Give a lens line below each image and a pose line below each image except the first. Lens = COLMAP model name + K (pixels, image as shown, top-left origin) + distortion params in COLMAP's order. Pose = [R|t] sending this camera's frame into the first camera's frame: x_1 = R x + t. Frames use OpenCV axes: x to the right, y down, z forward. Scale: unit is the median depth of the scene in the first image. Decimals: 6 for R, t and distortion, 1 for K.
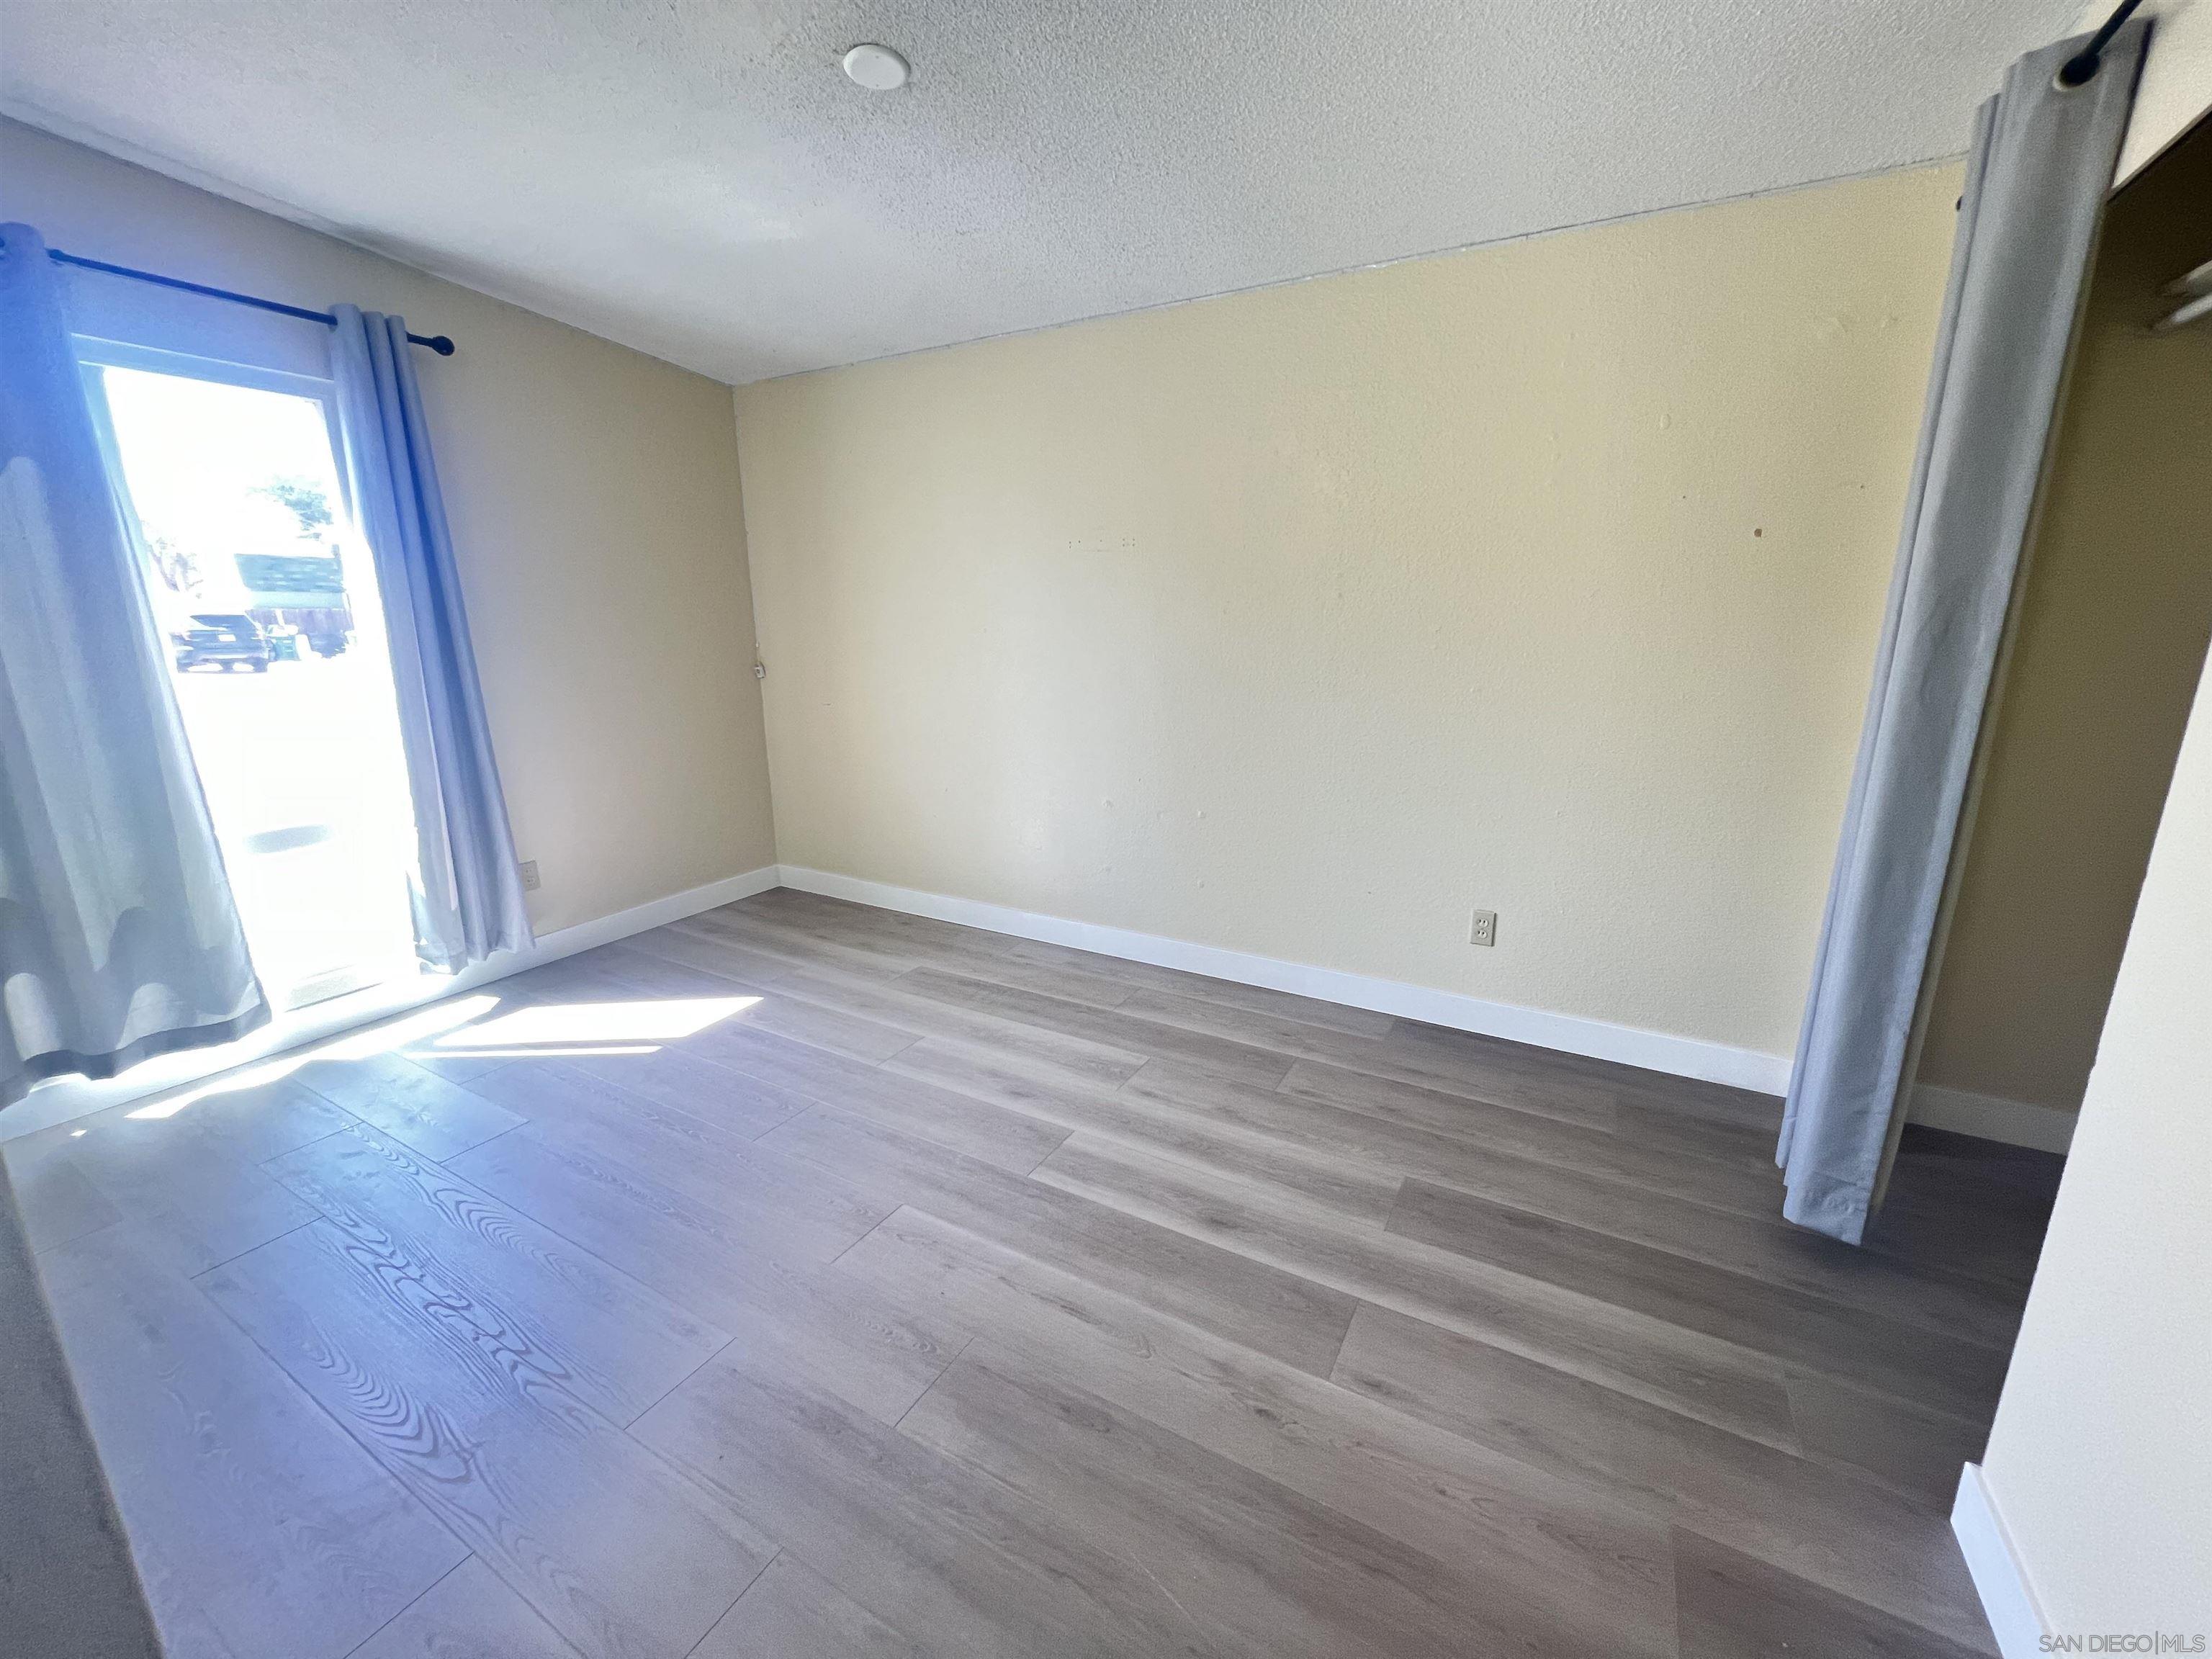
lens RADIAL K [[881.9, 0, 1114.8], [0, 881.9, 828.5], [0, 0, 1]] dist [-0.002988, -0.000027]
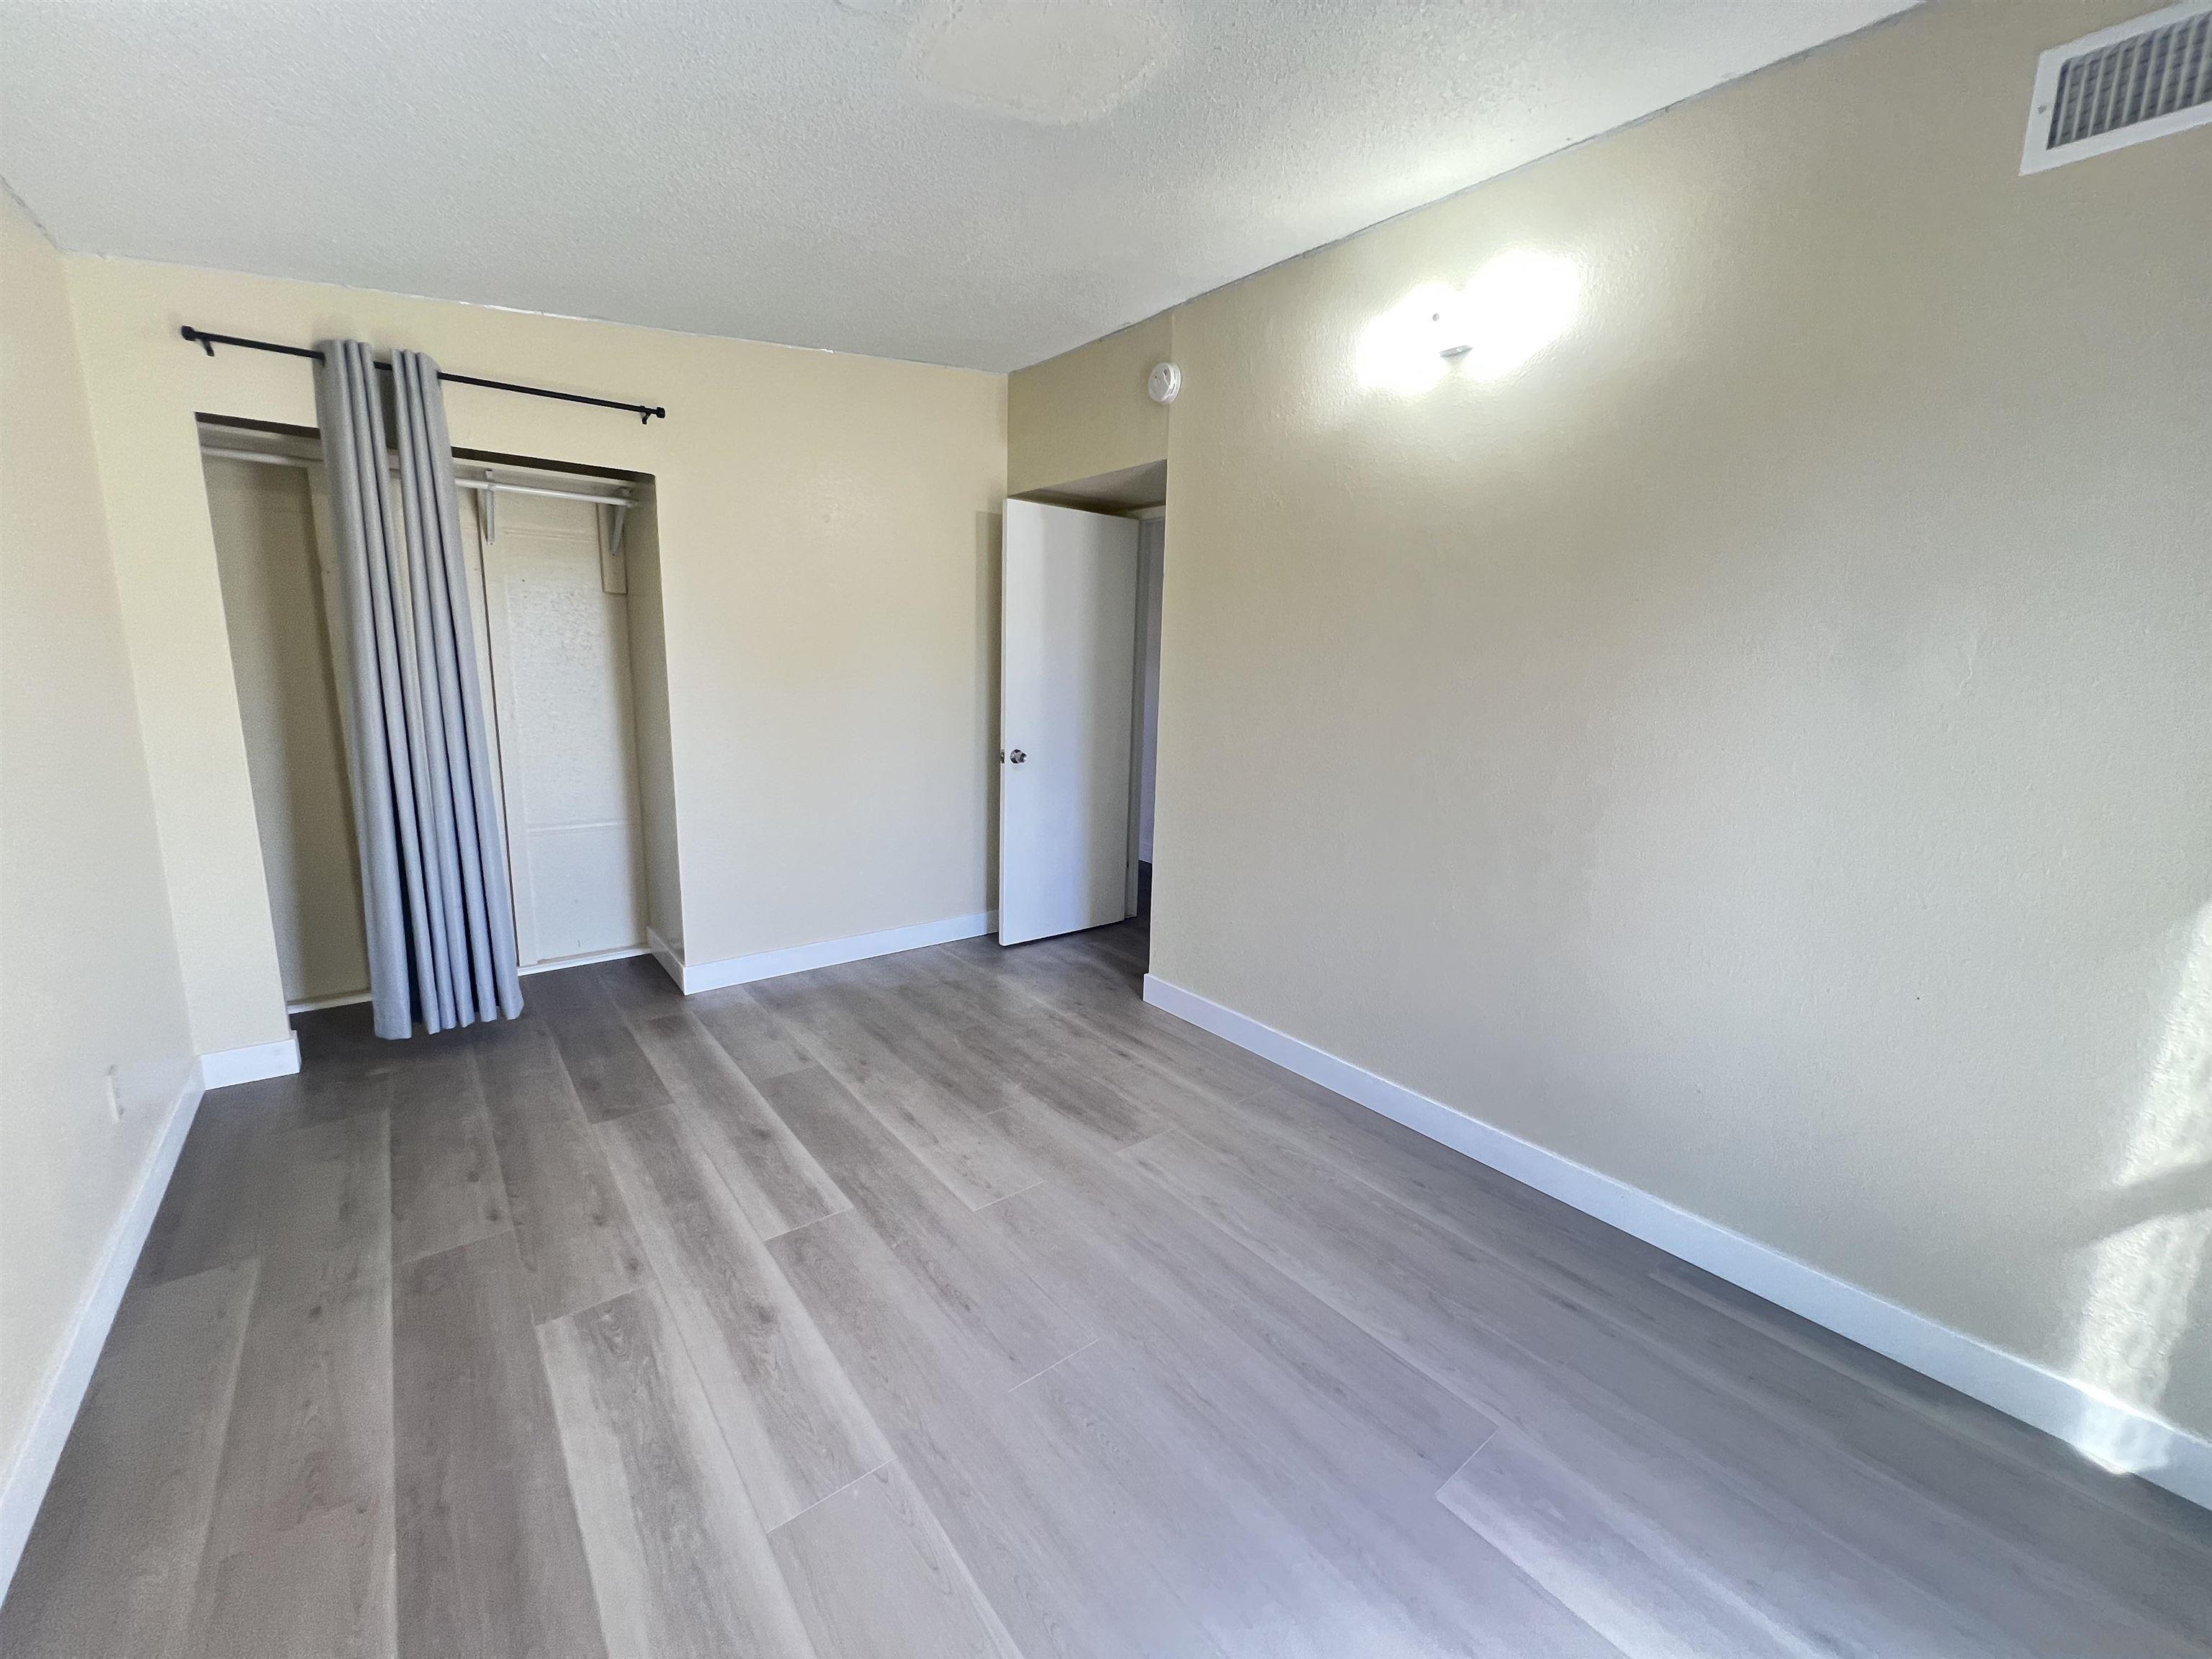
lens RADIAL K [[881.9, 0, 1106.4], [0, 881.9, 820.4], [0, 0, 1]] dist [-0.002988, -0.000027]
pose [[-0.926039, -0.095903, 0.365040, -0.703720], [0.058471, 0.919049, 0.389783, -0.402432], [-0.372871, 0.382298, -0.845467, 1.589490]]
